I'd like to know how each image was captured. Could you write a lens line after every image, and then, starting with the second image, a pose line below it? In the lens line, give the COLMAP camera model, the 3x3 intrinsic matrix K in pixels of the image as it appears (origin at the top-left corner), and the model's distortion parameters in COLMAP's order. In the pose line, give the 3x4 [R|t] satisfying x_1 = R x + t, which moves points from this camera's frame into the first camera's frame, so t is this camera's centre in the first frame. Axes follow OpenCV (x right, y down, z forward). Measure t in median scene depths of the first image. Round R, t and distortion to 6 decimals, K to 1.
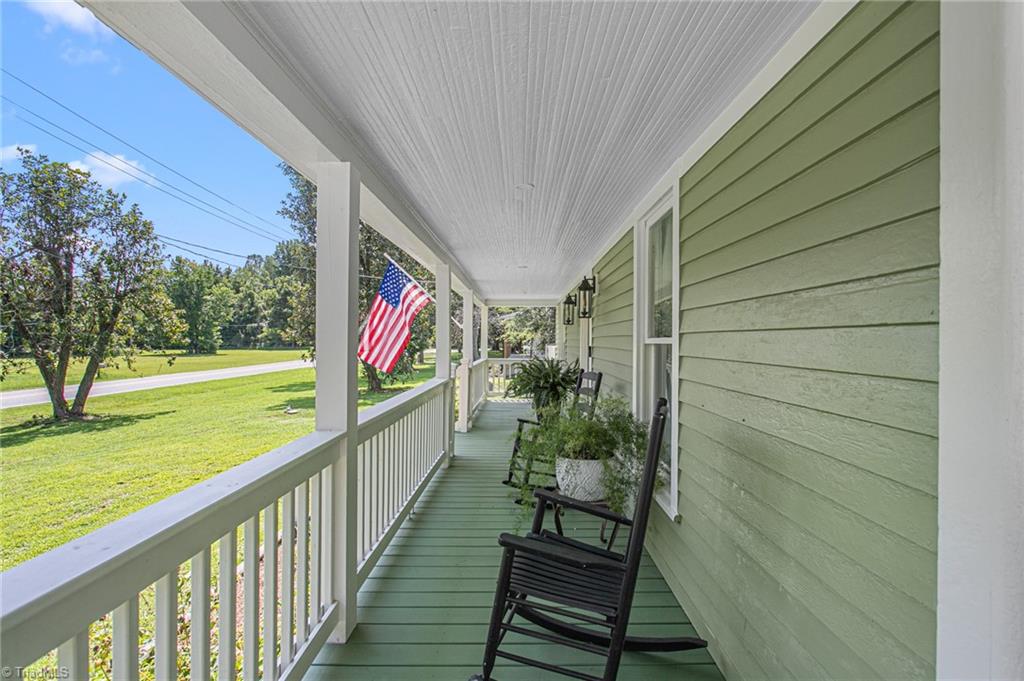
lens RADIAL K [[509.0, 0, 511.8], [0, 509.0, 342.2], [0, 0, 1]] dist [-0.007231, 0.001093]
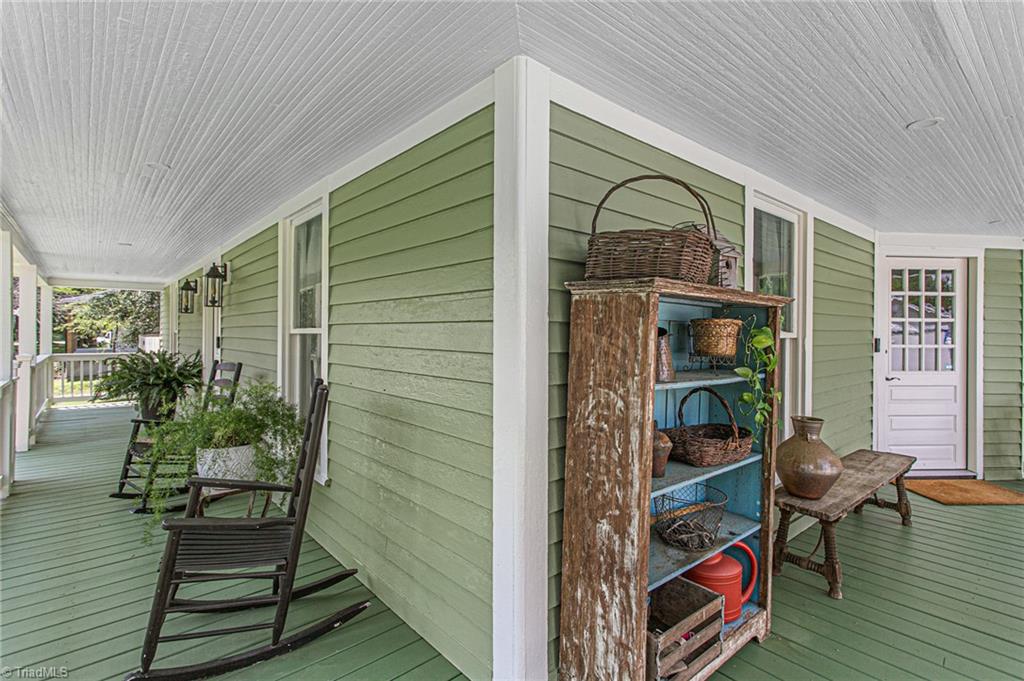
lens RADIAL K [[493.7, 0, 513.2], [0, 493.7, 335.7], [0, 0, 1]] dist [0.002295, 0.000009]
pose [[0.754193, -0.005533, 0.656630, -0.075319], [0.001340, 0.999975, 0.006888, 0.000926], [-0.656652, -0.004315, 0.754181, -0.107938]]
